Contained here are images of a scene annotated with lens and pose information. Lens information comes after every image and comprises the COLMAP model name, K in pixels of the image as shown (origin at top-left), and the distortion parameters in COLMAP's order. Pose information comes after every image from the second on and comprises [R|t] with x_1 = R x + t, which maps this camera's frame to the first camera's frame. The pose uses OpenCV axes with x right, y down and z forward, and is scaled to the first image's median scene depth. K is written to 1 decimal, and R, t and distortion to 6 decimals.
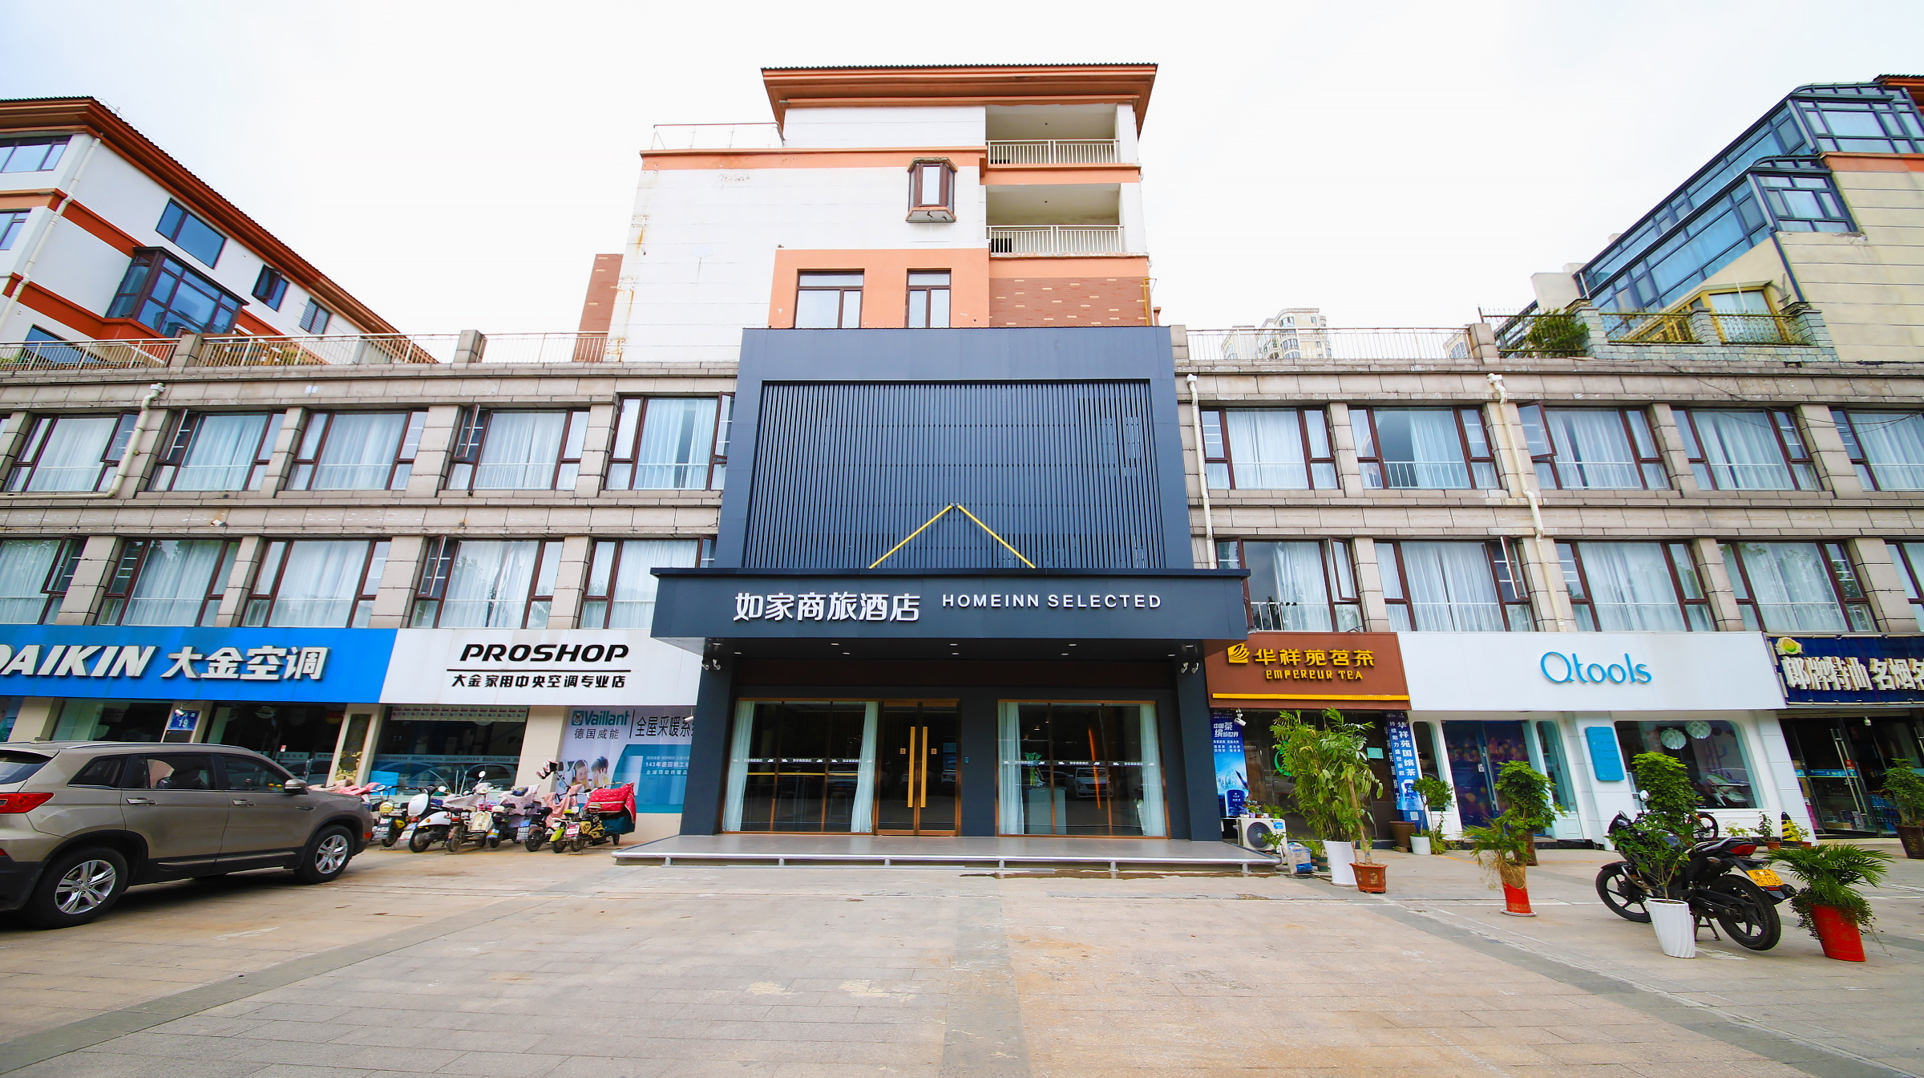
lens RADIAL K [[673.3, 0, 962.0], [0, 673.3, 539.0], [0, 0, 1]] dist [0.001668, -0.000053]
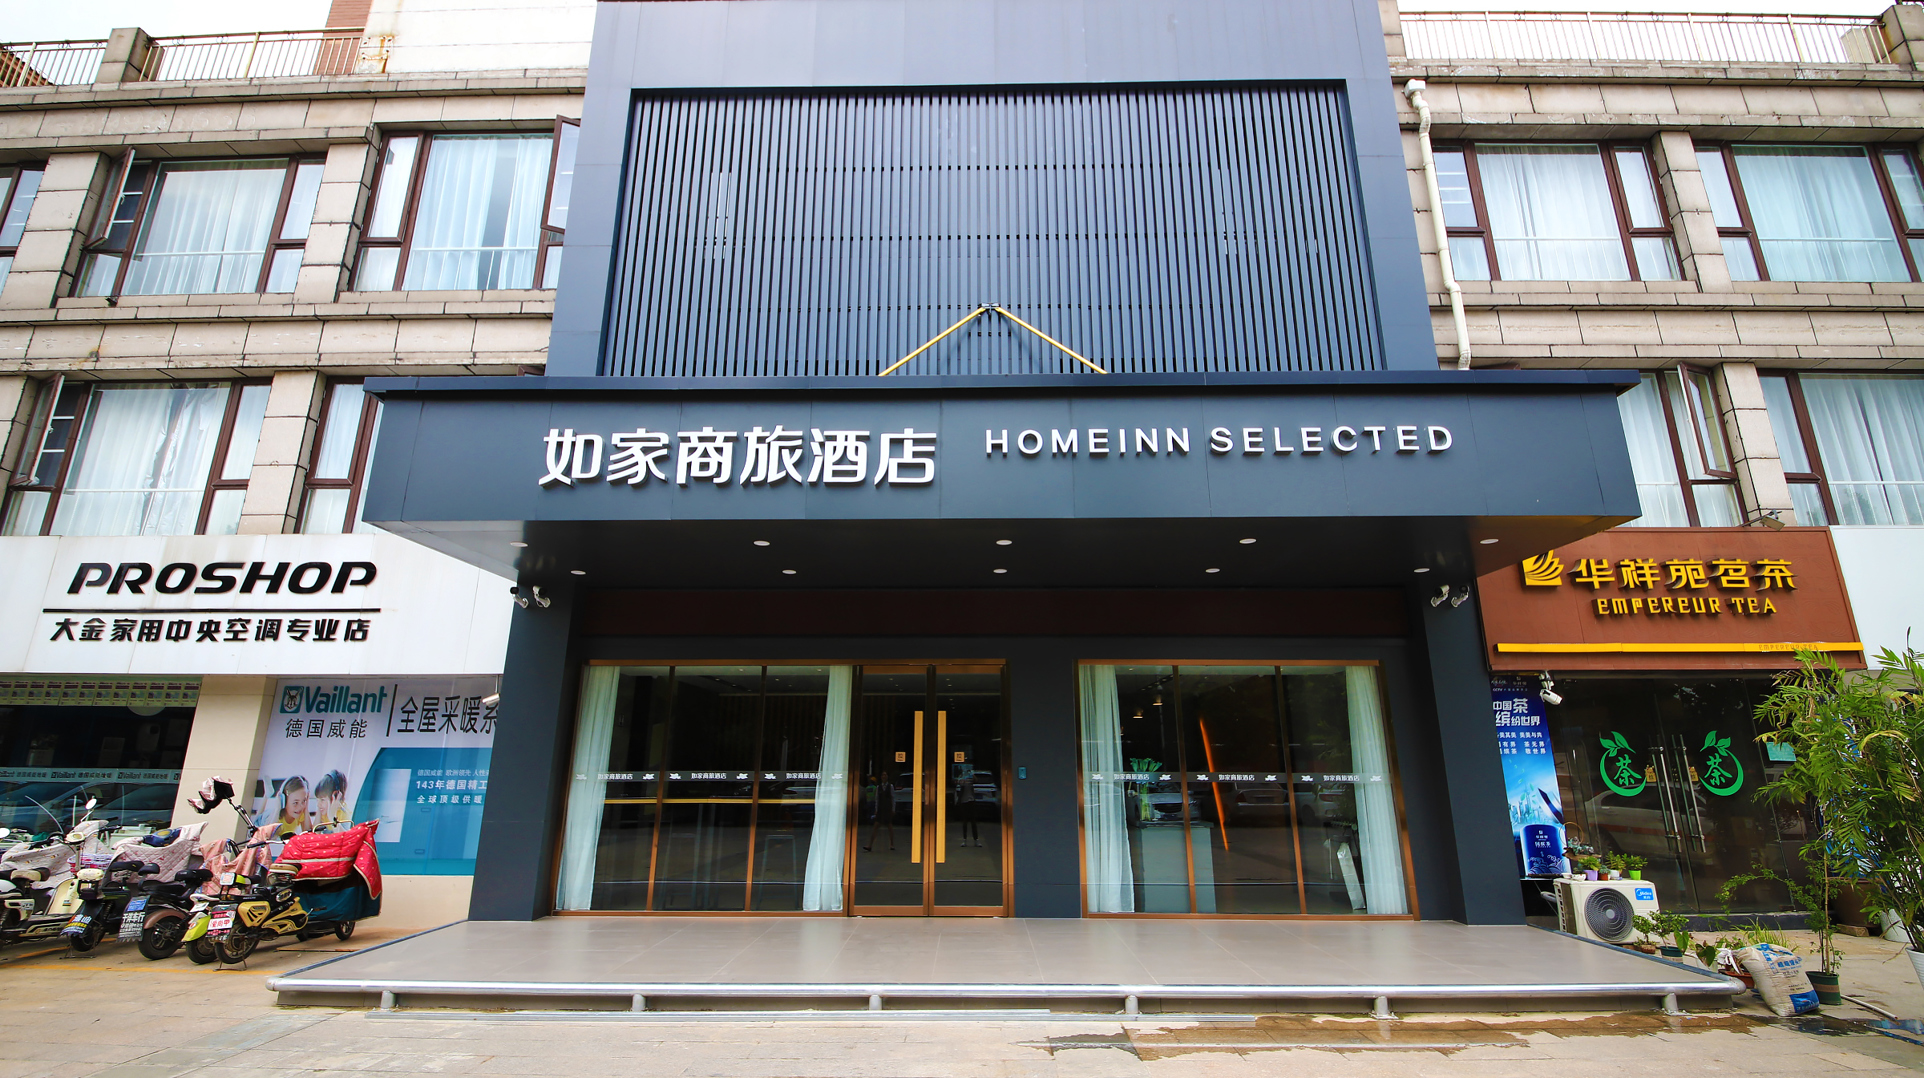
lens RADIAL K [[864.5, 0, 967.5], [0, 864.5, 536.2], [0, 0, 1]] dist [-0.004261, -0.008531]
pose [[0.999960, -0.005844, 0.006819, -0.038123], [0.005459, 0.998464, 0.055138, 0.103614], [-0.007131, -0.055098, 0.998455, 0.329185]]
